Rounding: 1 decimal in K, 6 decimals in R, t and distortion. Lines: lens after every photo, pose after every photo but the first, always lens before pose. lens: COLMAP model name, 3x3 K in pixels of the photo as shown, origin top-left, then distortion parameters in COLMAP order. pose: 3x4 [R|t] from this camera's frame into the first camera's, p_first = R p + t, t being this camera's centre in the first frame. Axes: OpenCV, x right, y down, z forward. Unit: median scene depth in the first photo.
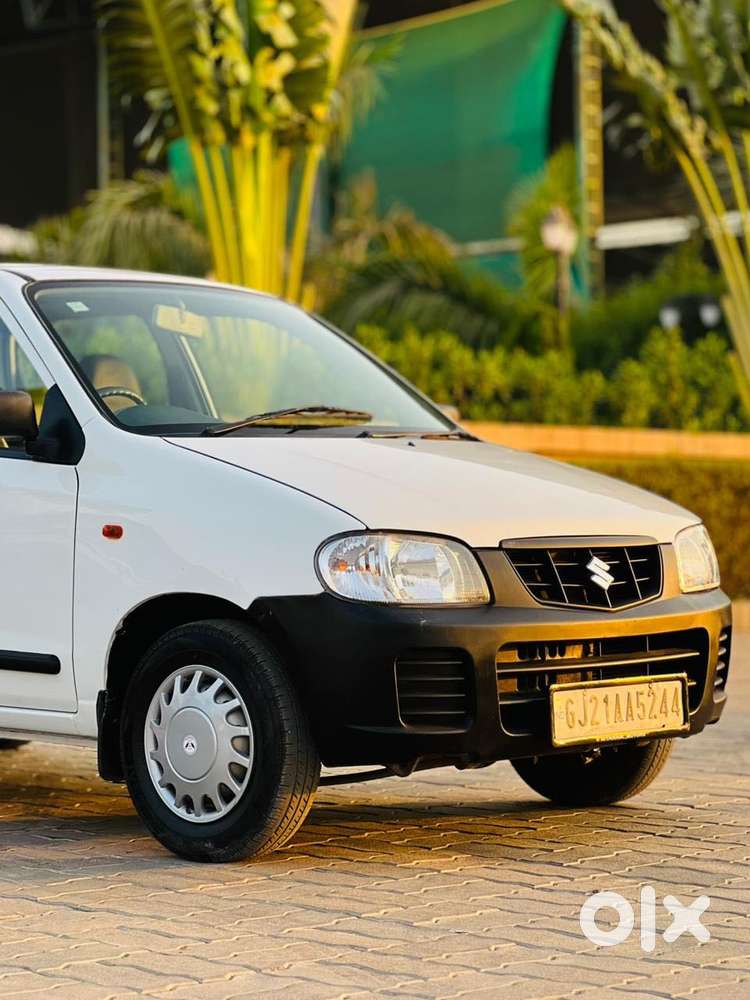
lens RADIAL K [[3061.7, 0, 255.8], [0, 3061.7, 499.3], [0, 0, 1]] dist [-0.351267, 9.781073]
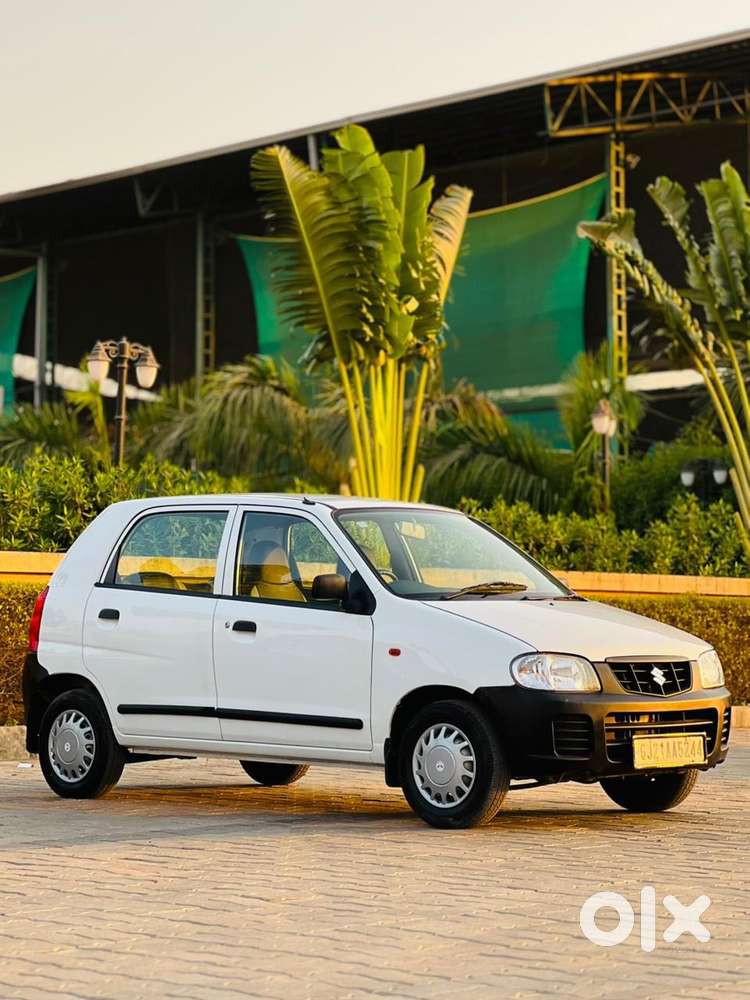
lens RADIAL K [[3061.7, 0, 255.8], [0, 3061.7, 499.3], [0, 0, 1]] dist [-0.351267, 9.781073]
pose [[0.999973, 0.006482, -0.003577, -0.121387], [-0.006612, 0.999275, -0.037497, -0.011418], [0.003331, 0.037520, 0.999290, -0.825138]]
